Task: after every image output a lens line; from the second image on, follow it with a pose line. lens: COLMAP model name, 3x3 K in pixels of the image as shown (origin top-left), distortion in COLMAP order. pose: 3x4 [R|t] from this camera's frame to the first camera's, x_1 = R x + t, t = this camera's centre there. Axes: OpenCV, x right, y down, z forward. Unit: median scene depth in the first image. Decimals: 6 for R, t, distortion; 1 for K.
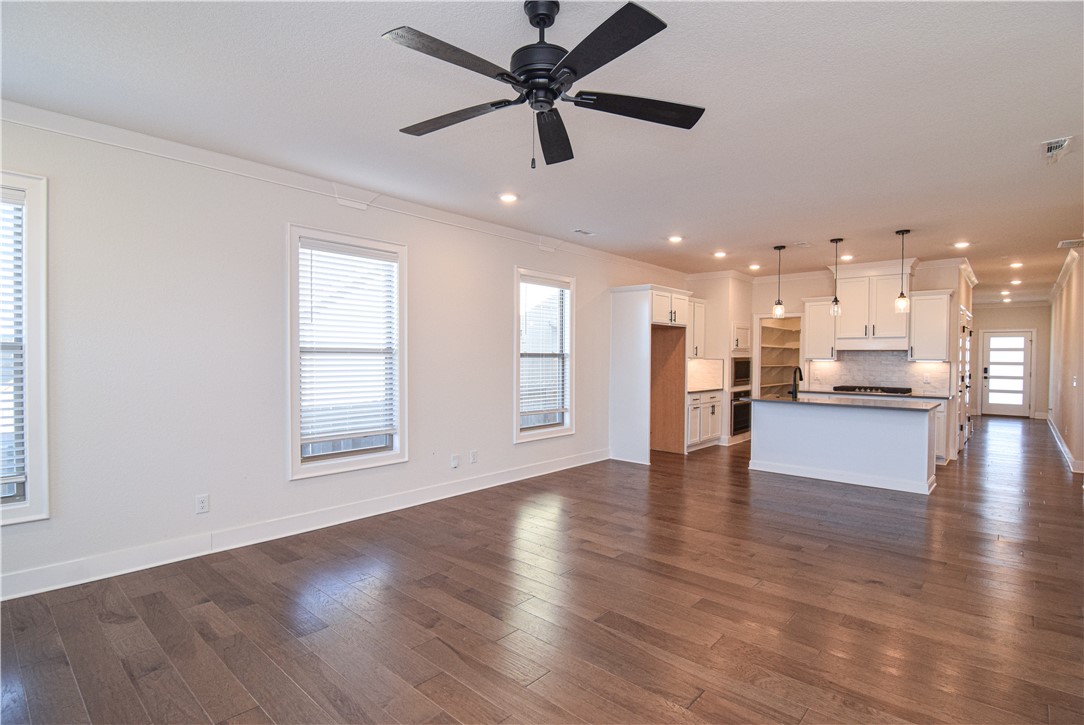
lens RADIAL K [[525.3, 0, 541.4], [0, 525.3, 367.8], [0, 0, 1]] dist [-0.010840, -0.006270]
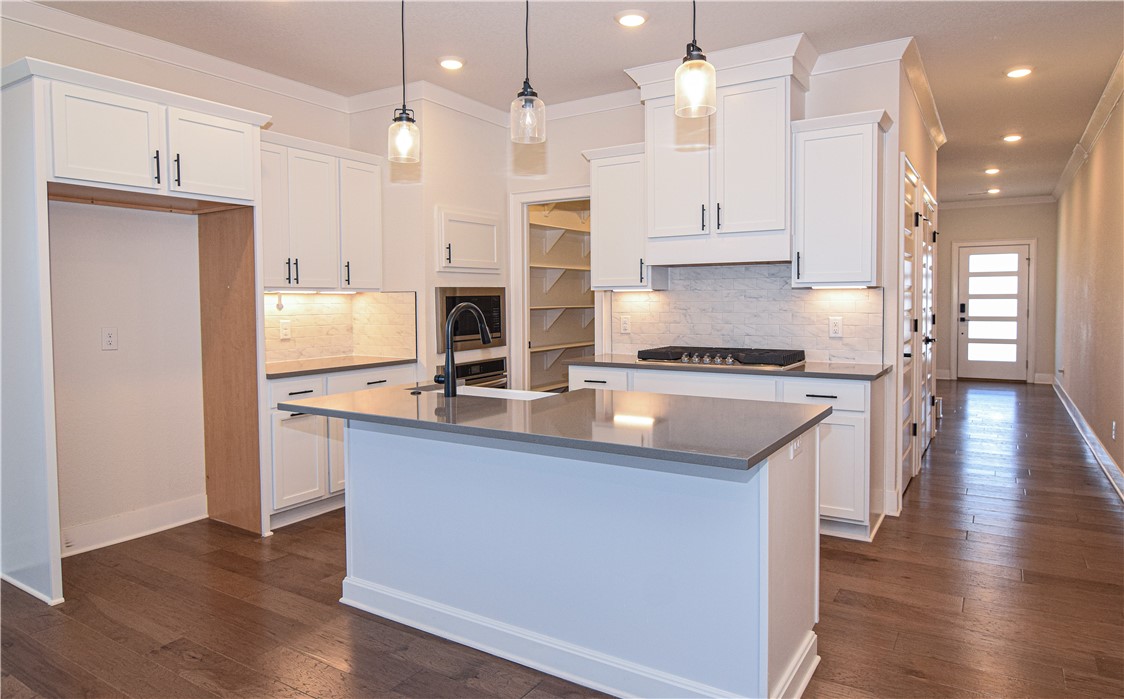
lens RADIAL K [[701.1, 0, 554.6], [0, 701.1, 327.2], [0, 0, 1]] dist [-0.006345, -0.006170]
pose [[0.984390, -0.021668, 0.174663, 0.364698], [0.018589, 0.999642, 0.019240, 0.004376], [-0.175017, -0.015693, 0.984440, 0.418582]]
